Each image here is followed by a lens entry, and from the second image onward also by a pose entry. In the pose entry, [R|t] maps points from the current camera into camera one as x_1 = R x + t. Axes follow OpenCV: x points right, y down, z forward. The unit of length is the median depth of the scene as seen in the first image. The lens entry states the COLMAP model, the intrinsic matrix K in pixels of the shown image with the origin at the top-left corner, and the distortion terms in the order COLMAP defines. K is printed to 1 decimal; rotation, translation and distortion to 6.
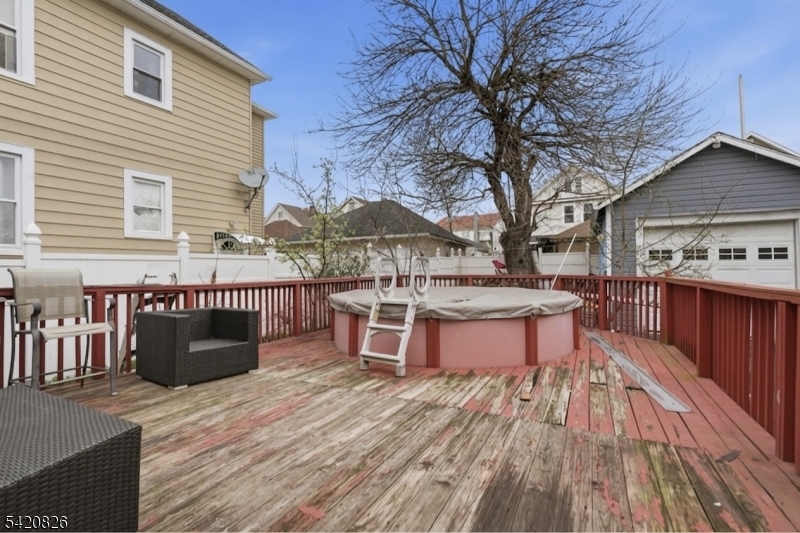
lens RADIAL K [[364.6, 0, 393.5], [0, 364.6, 263.9], [0, 0, 1]] dist [0.004723, 0.001059]
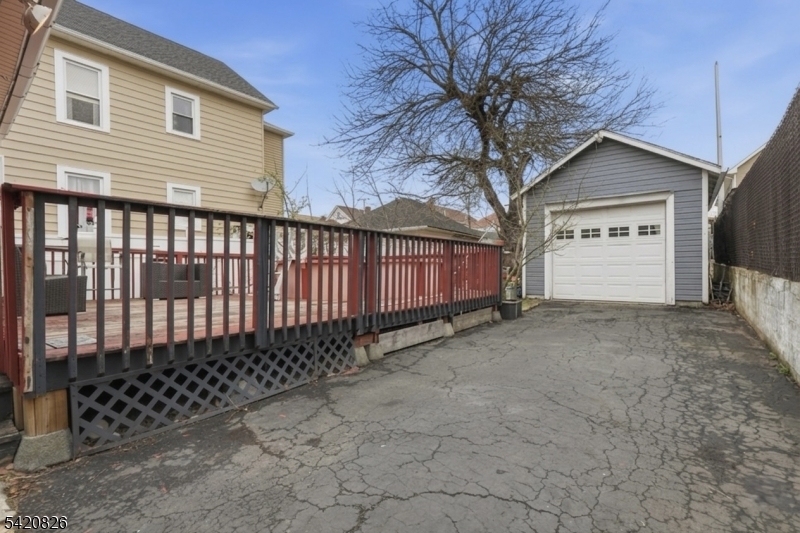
lens RADIAL K [[364.6, 0, 407.0], [0, 364.6, 269.9], [0, 0, 1]] dist [0.004723, 0.001059]
pose [[0.984076, -0.002895, -0.177727, 0.437263], [0.005459, 0.999888, 0.013941, 0.070422], [0.177667, -0.014689, 0.983981, -0.262294]]
